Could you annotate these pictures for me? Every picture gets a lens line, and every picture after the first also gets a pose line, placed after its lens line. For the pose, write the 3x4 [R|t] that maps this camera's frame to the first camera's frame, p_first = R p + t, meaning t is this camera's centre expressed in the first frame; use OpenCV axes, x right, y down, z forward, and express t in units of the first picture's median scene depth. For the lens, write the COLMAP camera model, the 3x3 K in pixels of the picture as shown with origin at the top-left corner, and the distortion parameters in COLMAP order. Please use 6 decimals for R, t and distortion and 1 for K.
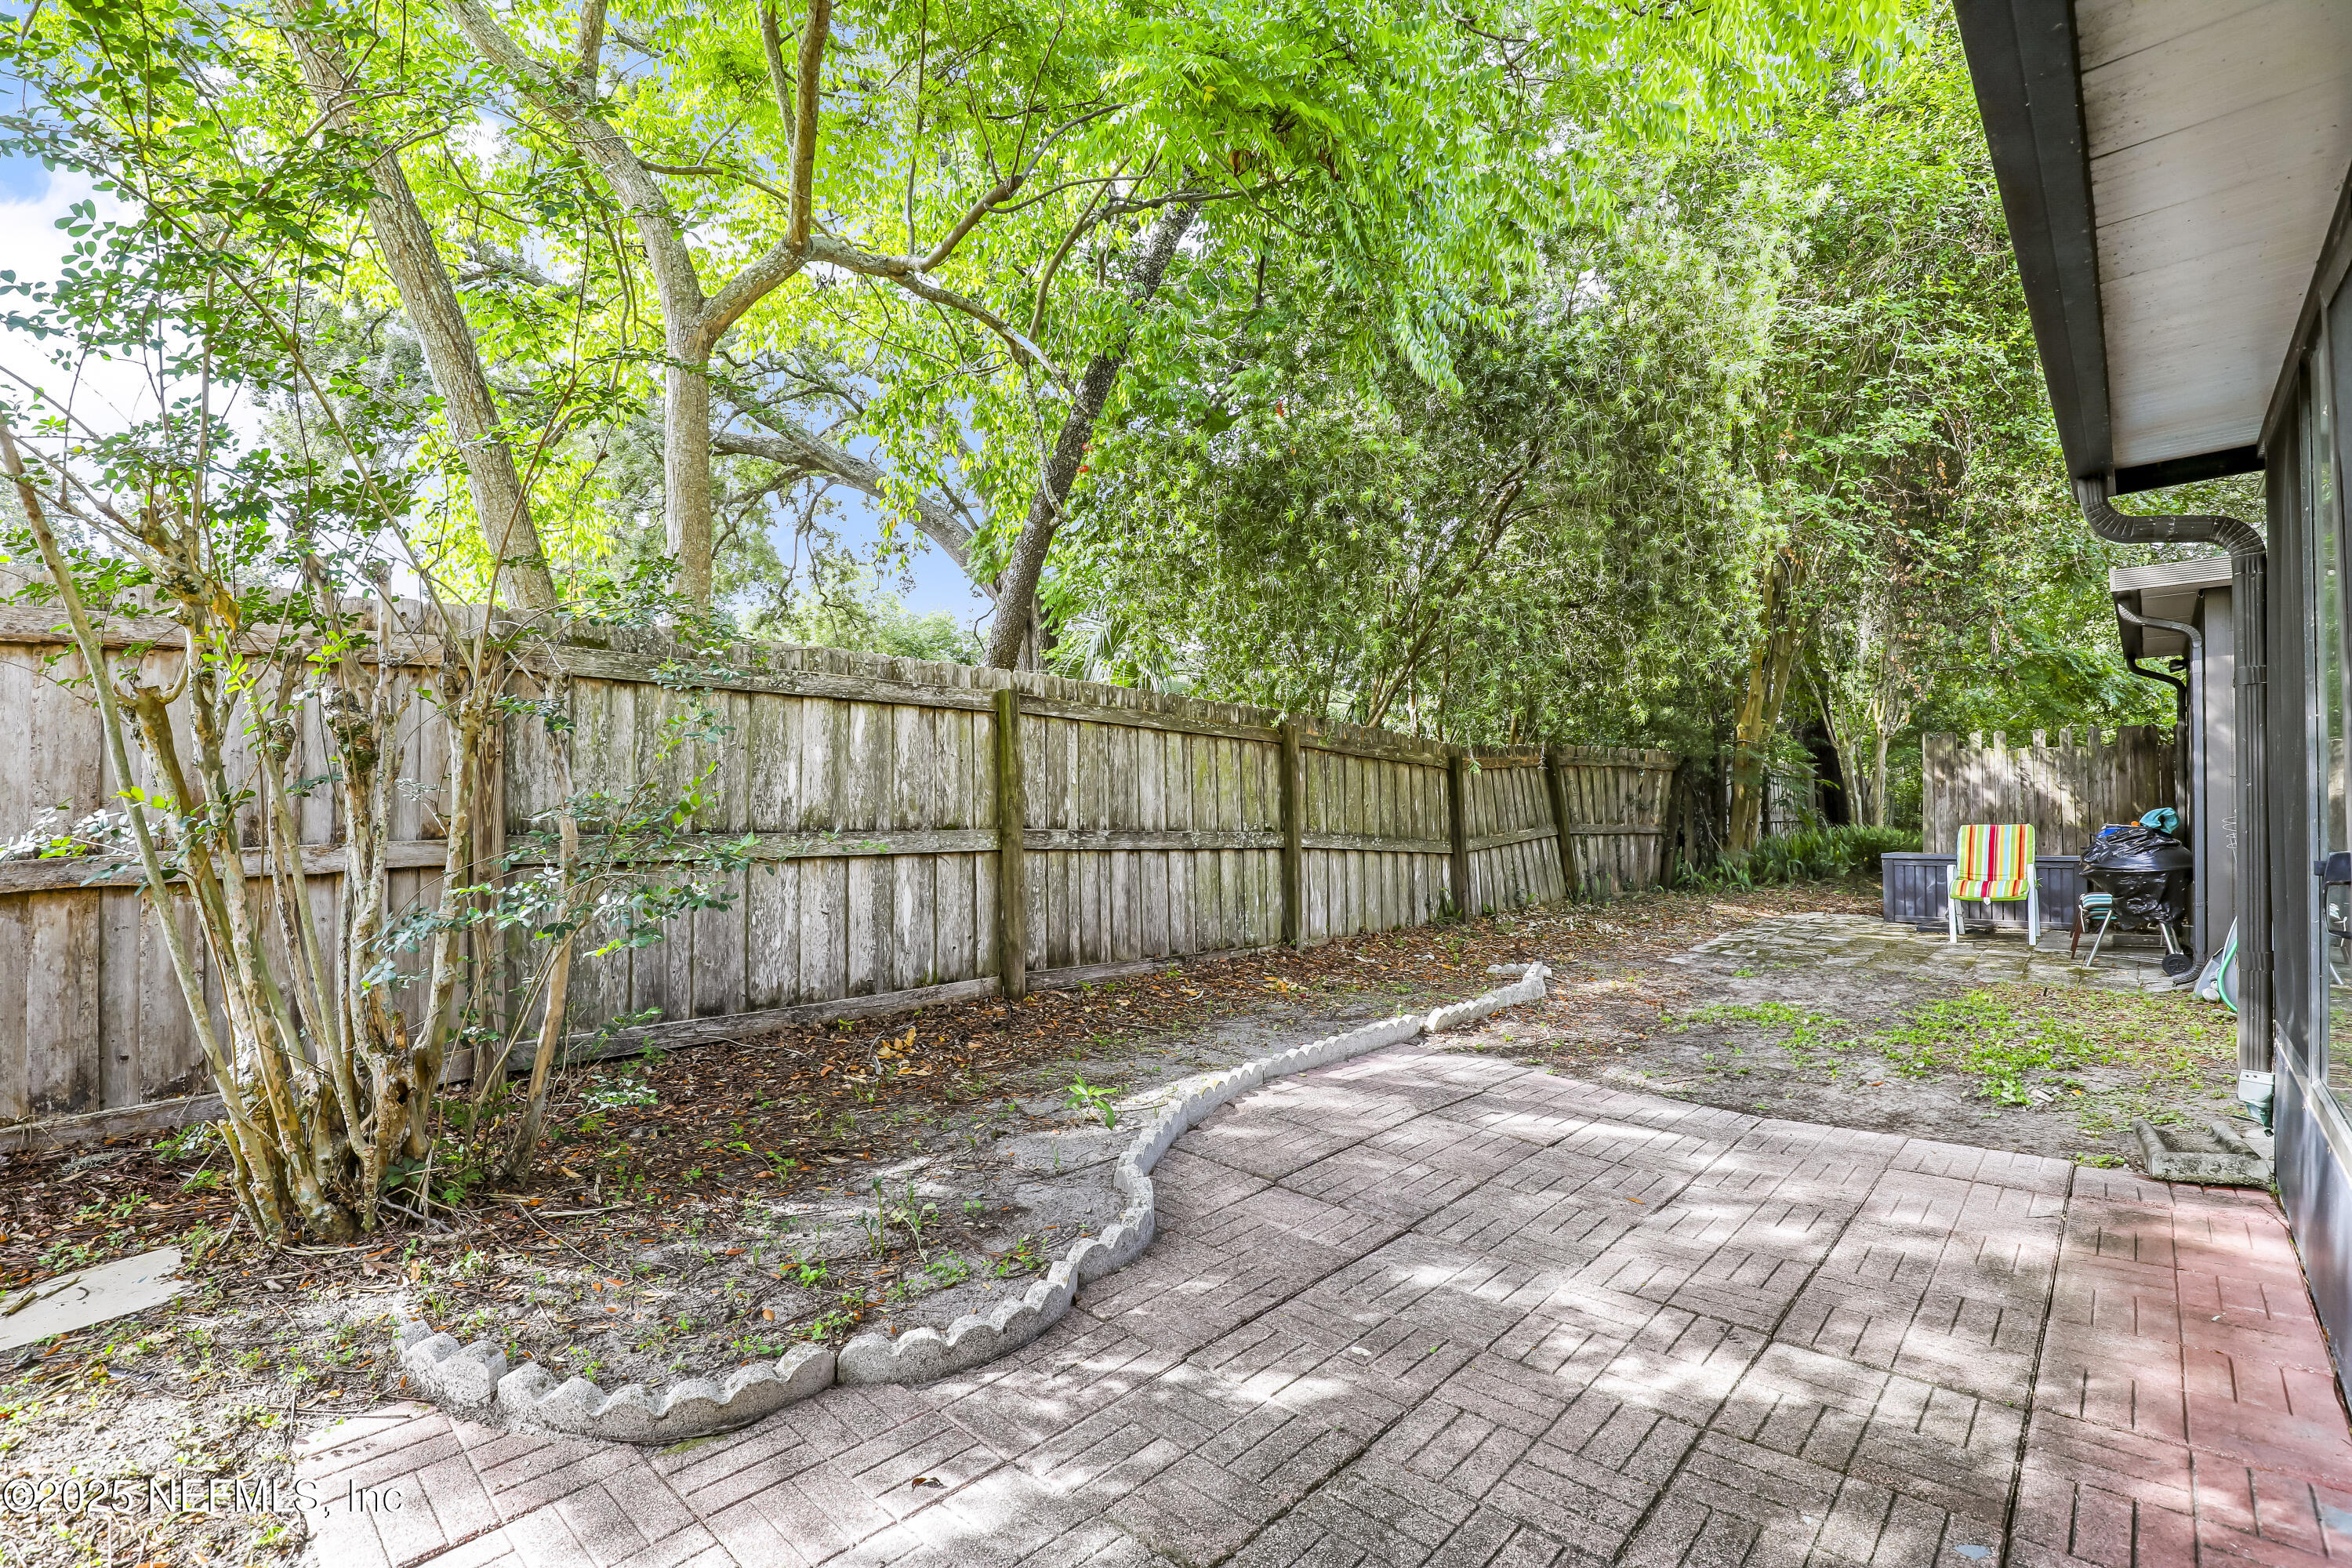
lens RADIAL K [[1074.1, 0, 1209.4], [0, 1074.1, 795.8], [0, 0, 1]] dist [-0.022037, 0.001210]
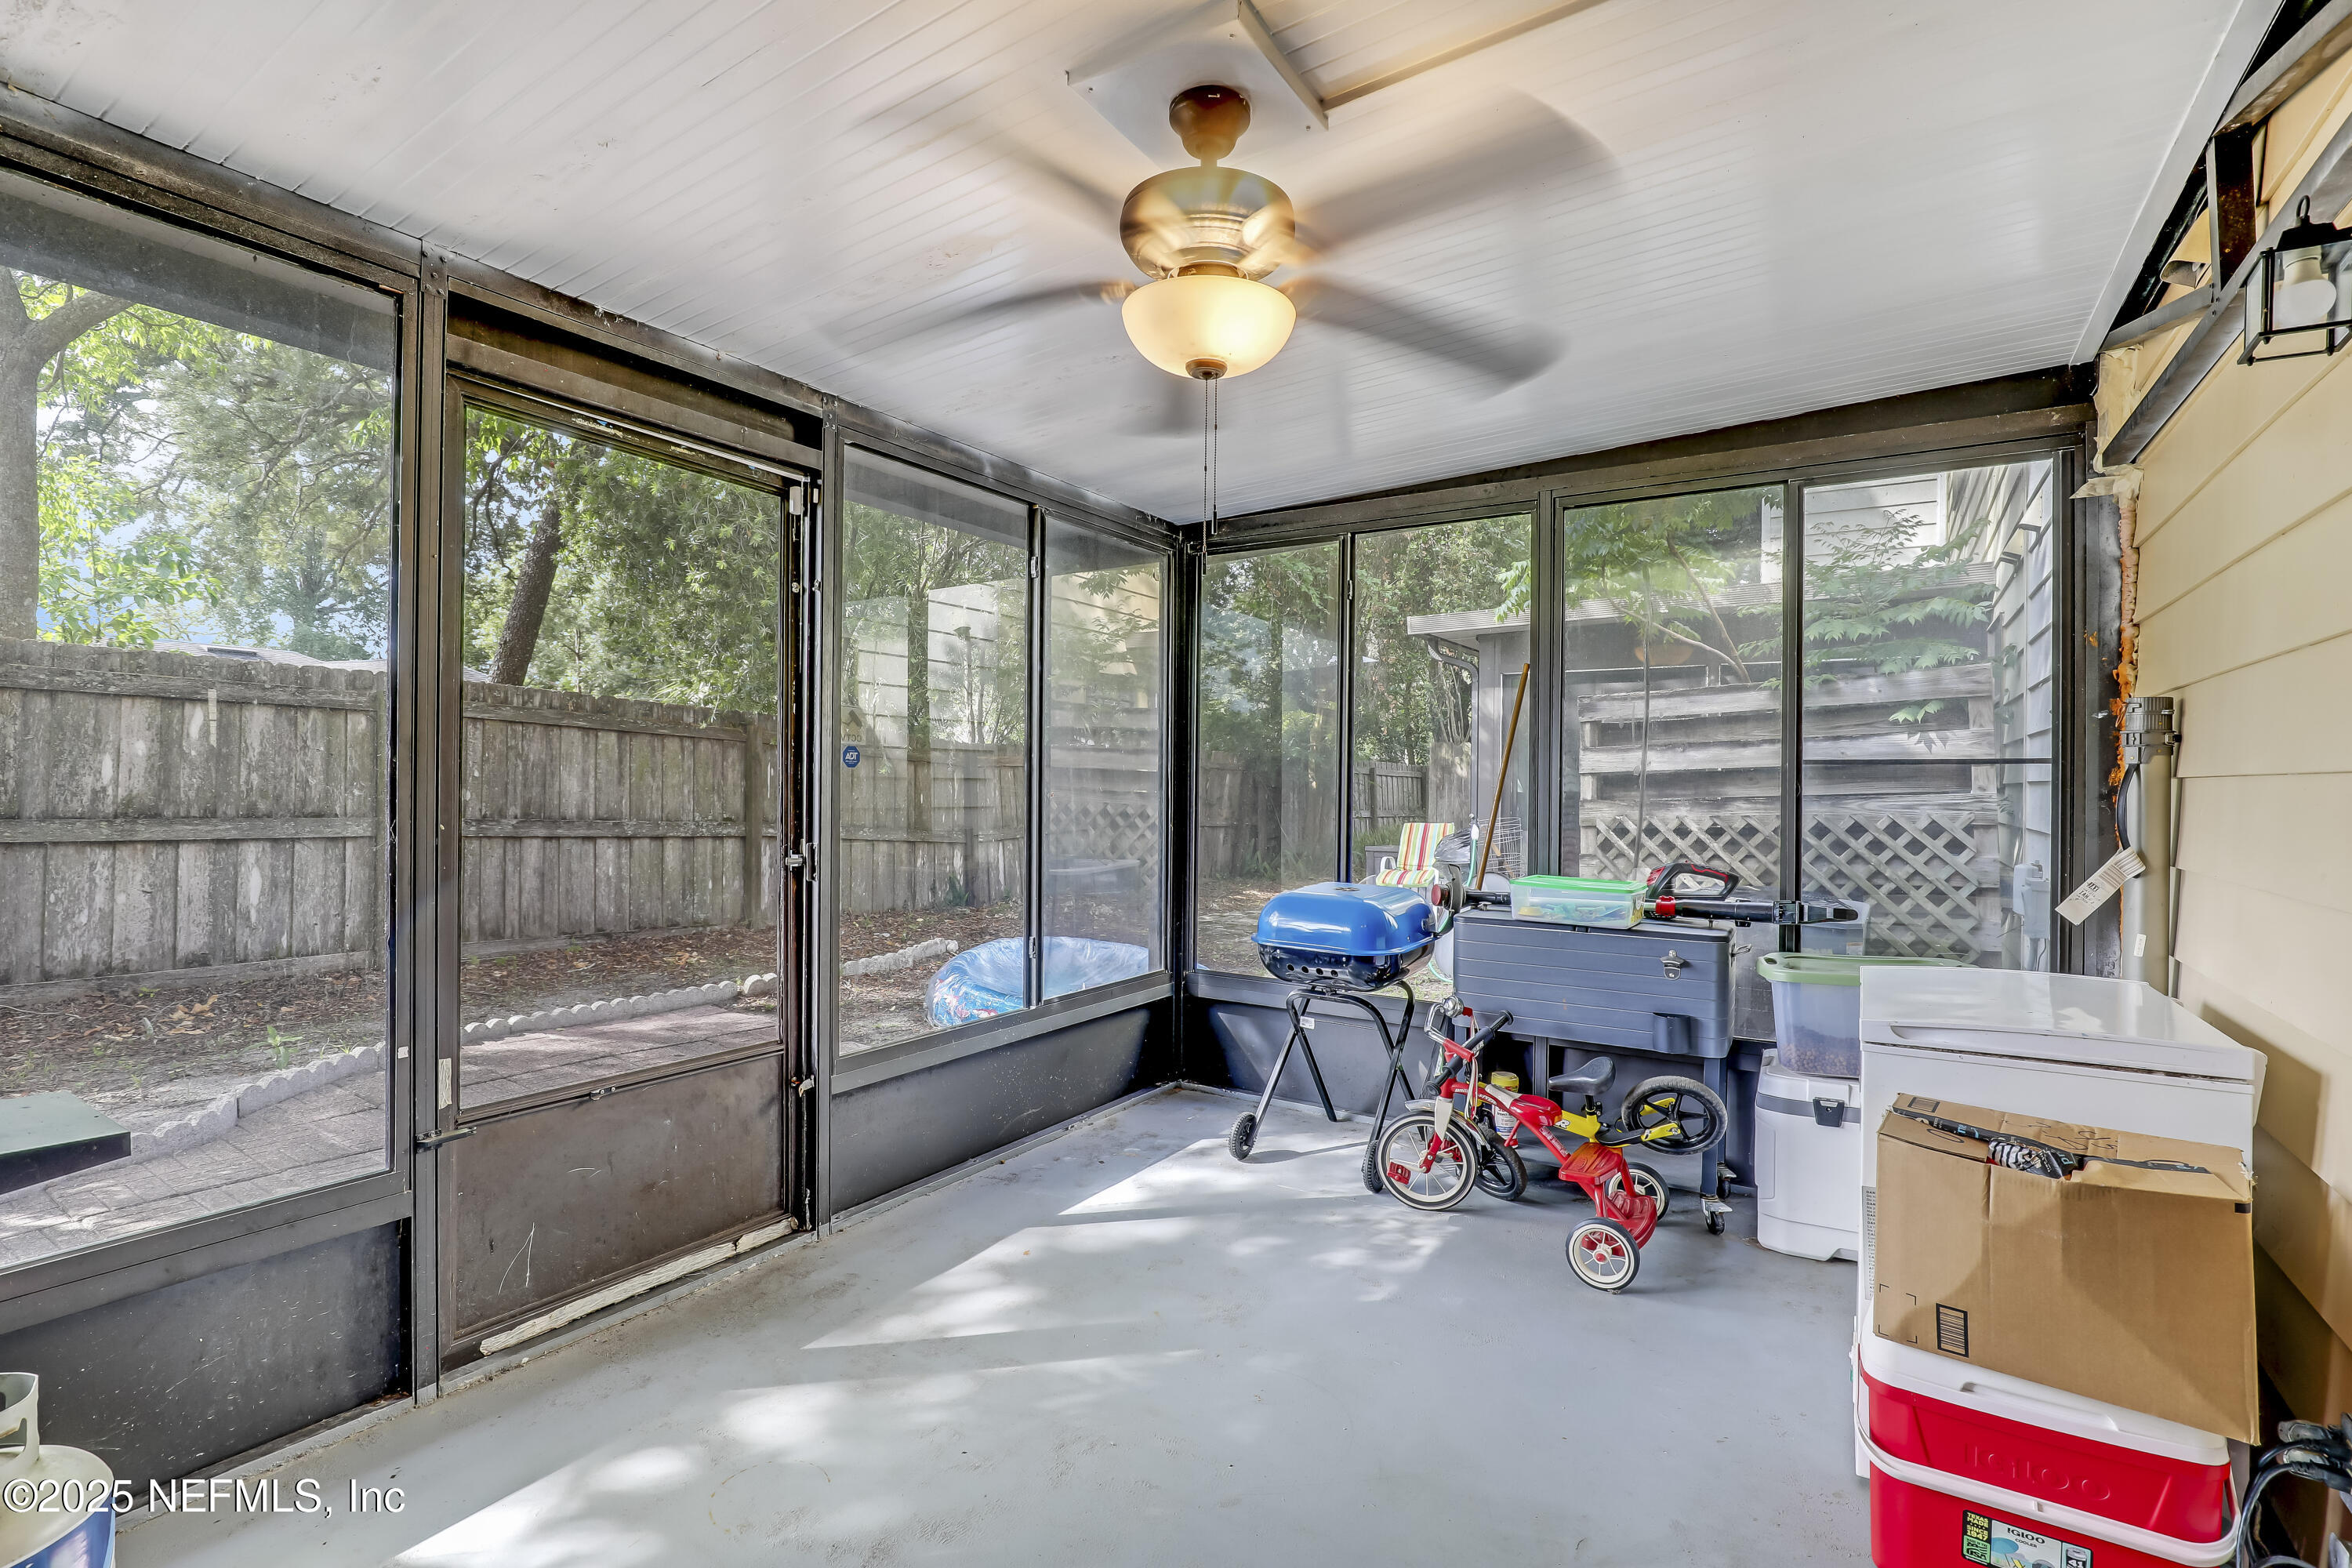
lens RADIAL K [[1071.3, 0, 1176.0], [0, 1071.3, 784.0], [0, 0, 1]] dist [-0.018879, 0.004854]
pose [[0.987022, 0.014826, 0.159896, 0.502206], [-0.014656, 0.999890, -0.002244, -0.014550], [-0.159912, -0.000128, 0.987131, -0.238364]]
